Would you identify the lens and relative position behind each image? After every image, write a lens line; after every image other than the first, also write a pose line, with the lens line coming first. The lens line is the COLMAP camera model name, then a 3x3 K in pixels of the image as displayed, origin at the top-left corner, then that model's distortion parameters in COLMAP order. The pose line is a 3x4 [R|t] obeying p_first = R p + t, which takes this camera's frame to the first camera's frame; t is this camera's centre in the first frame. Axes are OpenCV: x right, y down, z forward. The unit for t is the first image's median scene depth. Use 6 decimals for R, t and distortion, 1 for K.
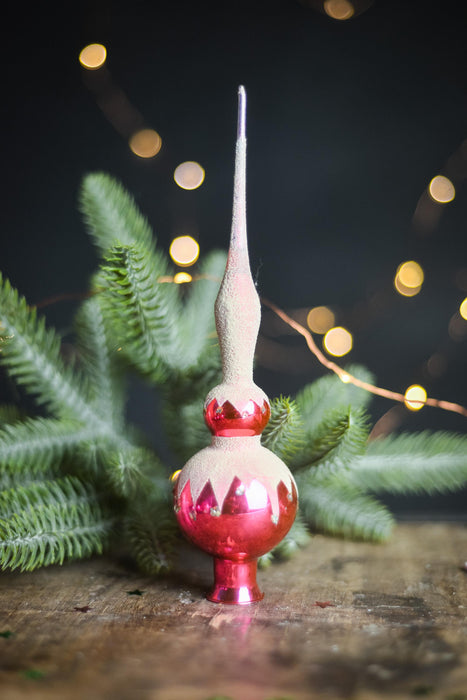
lens RADIAL K [[1153.6, 0, 240.4], [0, 1153.6, 328.6], [0, 0, 1]] dist [0.013064, 0.000000]
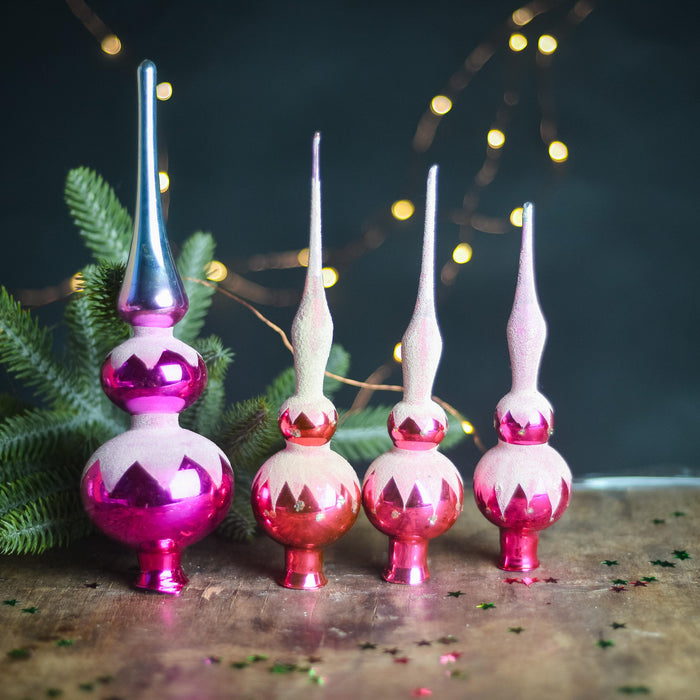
lens RADIAL K [[1729.0, 0, 338.0], [0, 1729.0, 383.4], [0, 0, 1]] dist [0.023764, 0.000000]
pose [[0.997507, -0.020834, 0.067426, -0.001818], [0.009754, 0.986961, 0.160662, -0.219601], [-0.069894, -0.159603, 0.984704, -0.653765]]
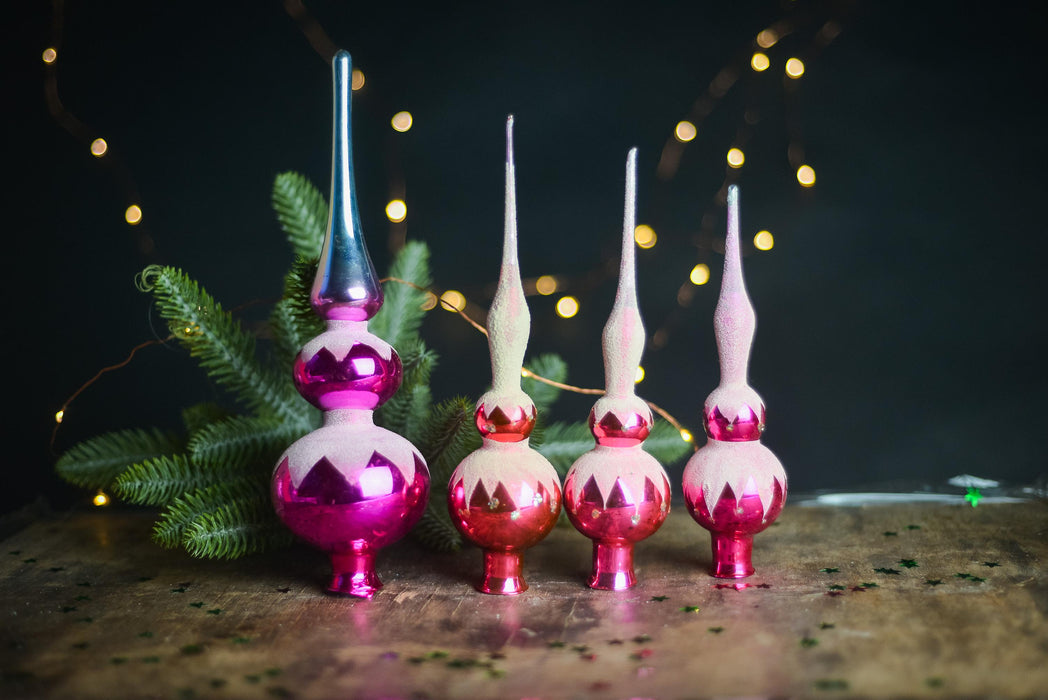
lens RADIAL K [[1727.1, 0, 508.9], [0, 1727.1, 374.9], [0, 0, 1]] dist [0.013064, 0.000000]
pose [[0.999573, -0.022442, -0.018708, 0.110025], [0.024103, 0.995295, 0.093846, -0.109230], [0.016514, -0.094257, 0.995411, -0.601165]]
